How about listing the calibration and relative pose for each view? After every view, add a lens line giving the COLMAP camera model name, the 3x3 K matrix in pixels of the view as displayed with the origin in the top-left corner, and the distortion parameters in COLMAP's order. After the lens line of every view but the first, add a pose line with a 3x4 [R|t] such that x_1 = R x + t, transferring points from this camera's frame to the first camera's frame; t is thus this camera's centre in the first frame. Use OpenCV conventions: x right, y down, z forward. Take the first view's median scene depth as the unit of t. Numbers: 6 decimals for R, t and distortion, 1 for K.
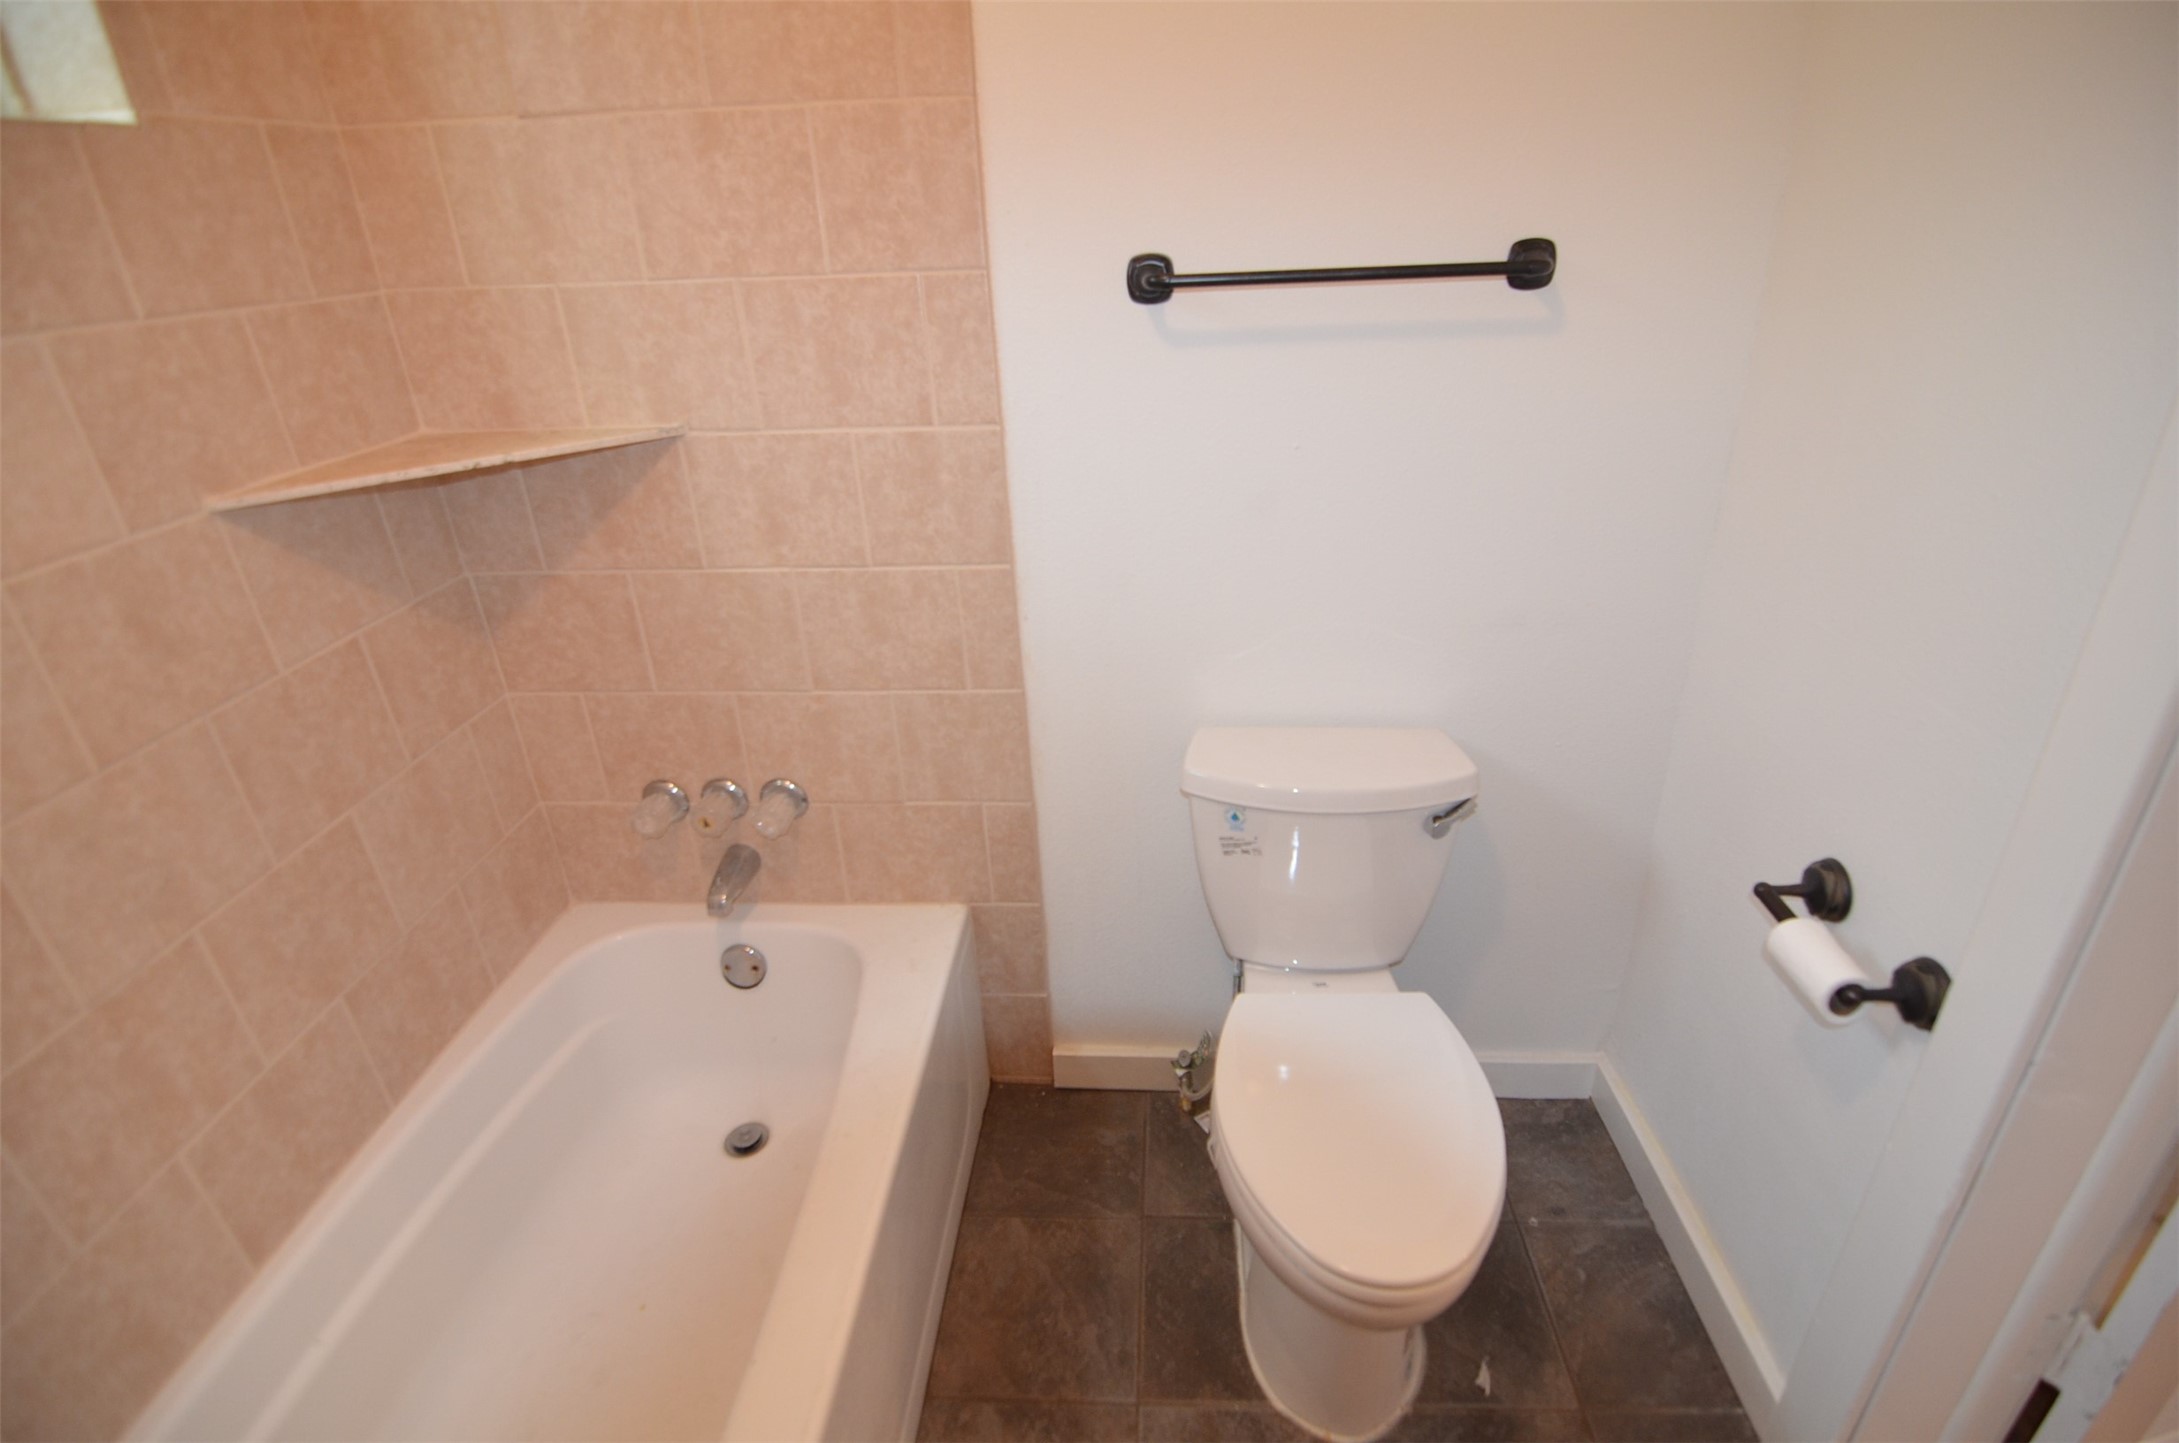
lens RADIAL K [[1041.8, 0, 1109.5], [0, 1041.8, 717.4], [0, 0, 1]] dist [-0.002223, -0.013971]
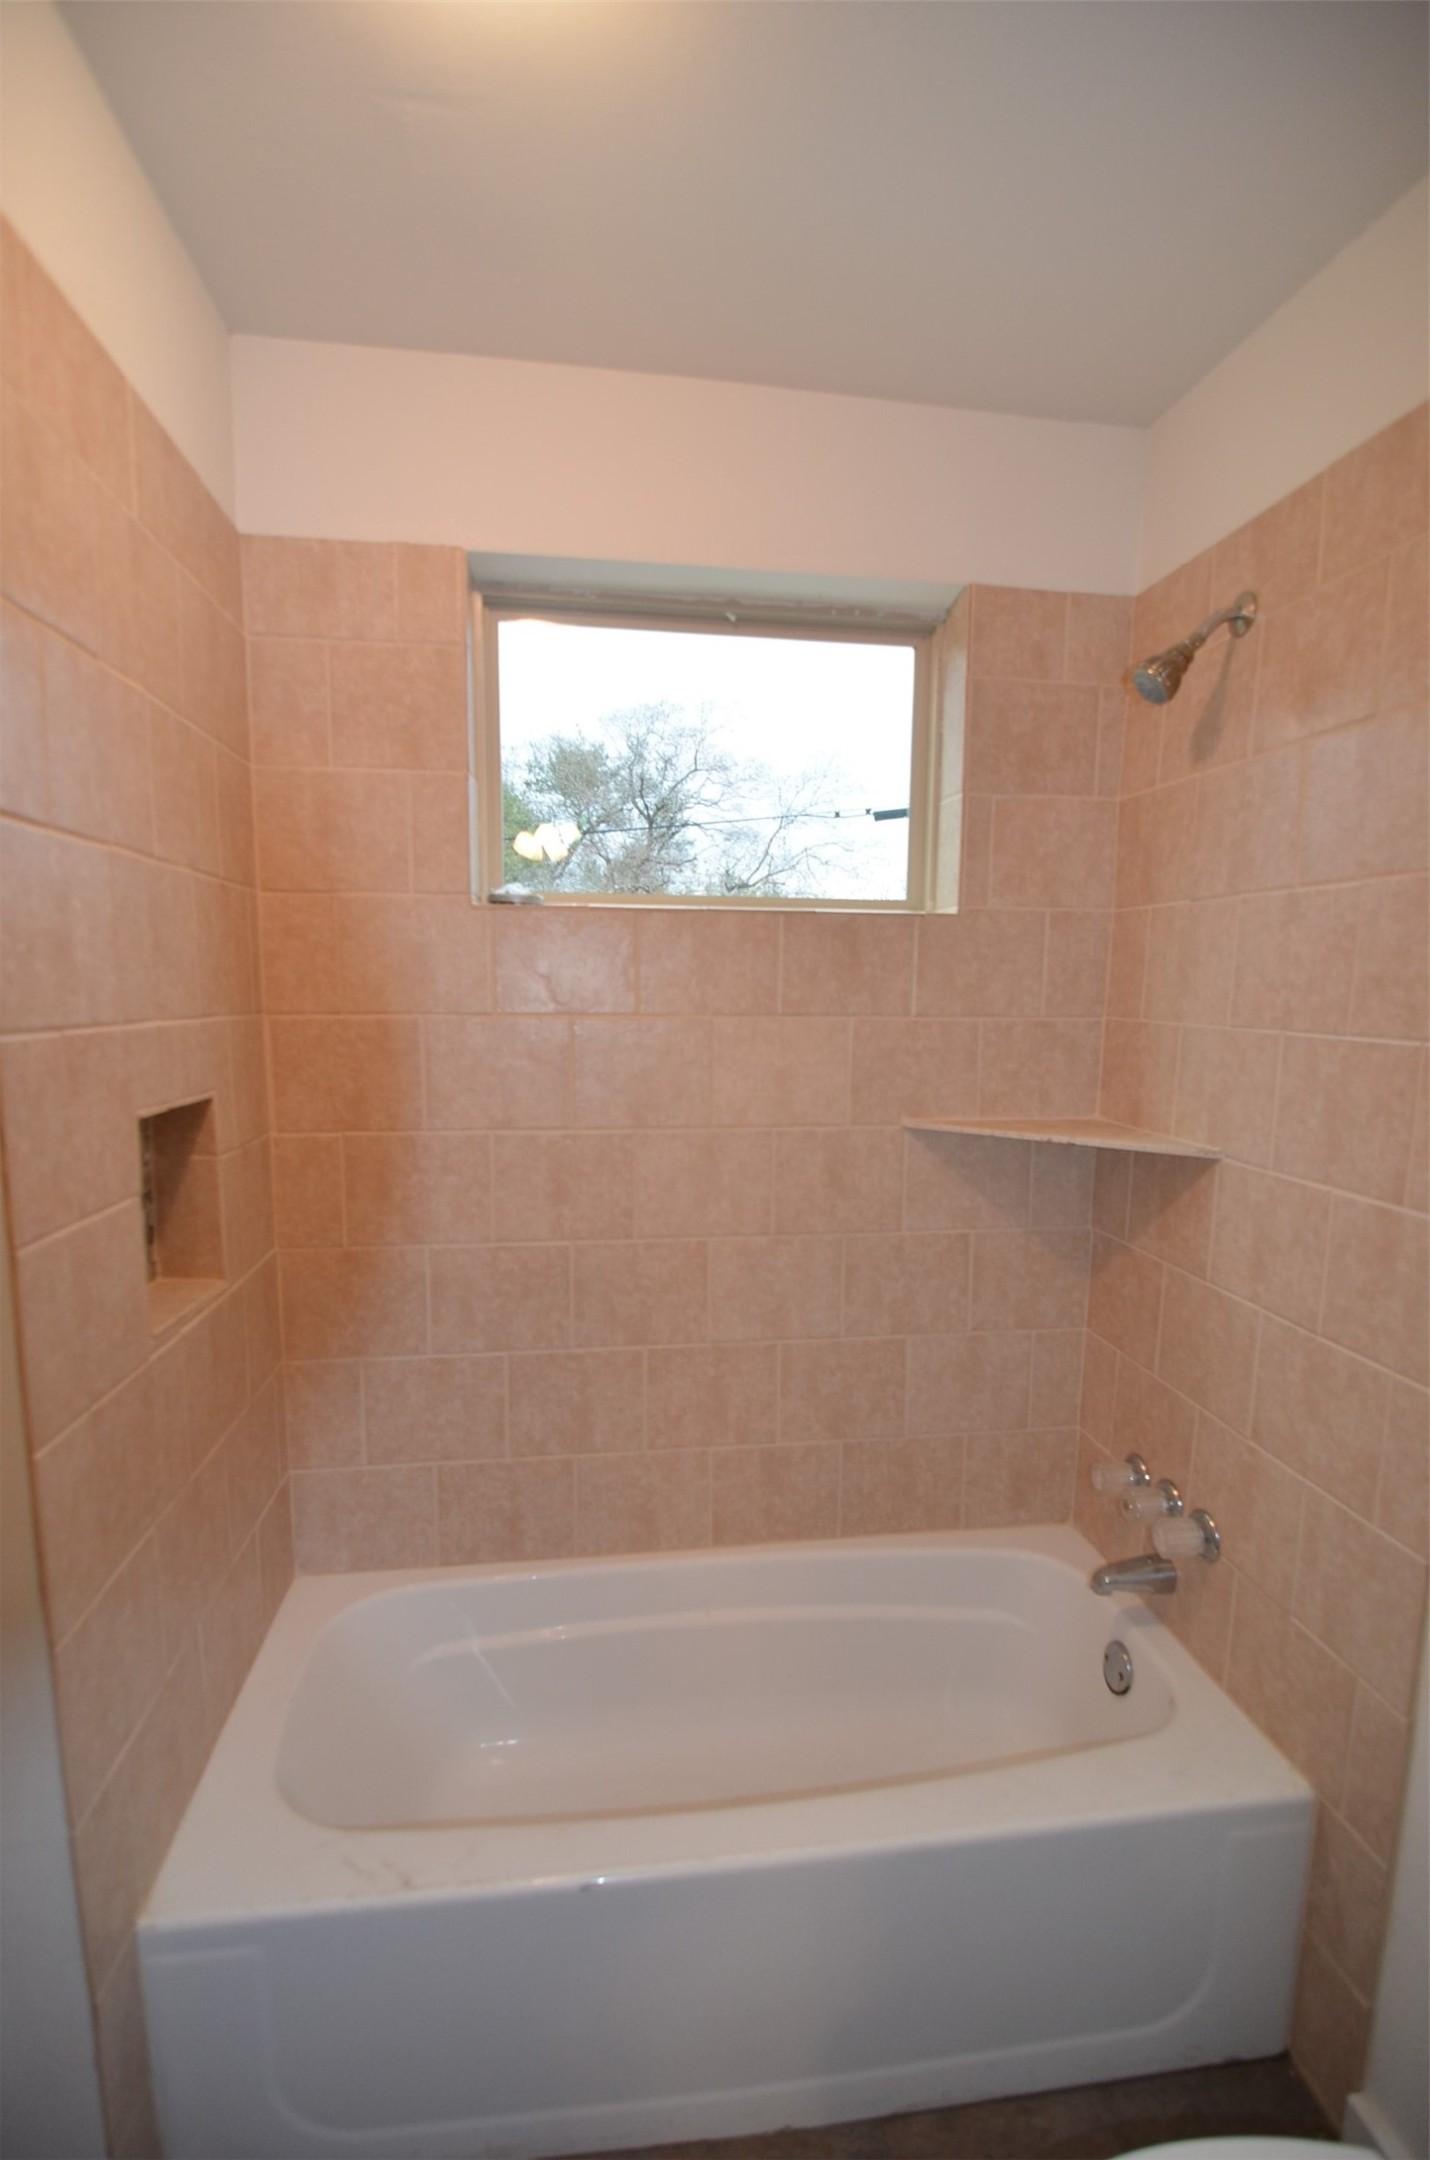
lens RADIAL K [[1032.7, 0, 721.1], [0, 1032.7, 1112.2], [0, 0, 1]] dist [-0.002223, -0.013971]
pose [[0.188605, 0.156205, -0.969551, 0.550700], [-0.443507, 0.894404, 0.057824, -0.151757], [0.876202, 0.419096, 0.237967, 0.275074]]
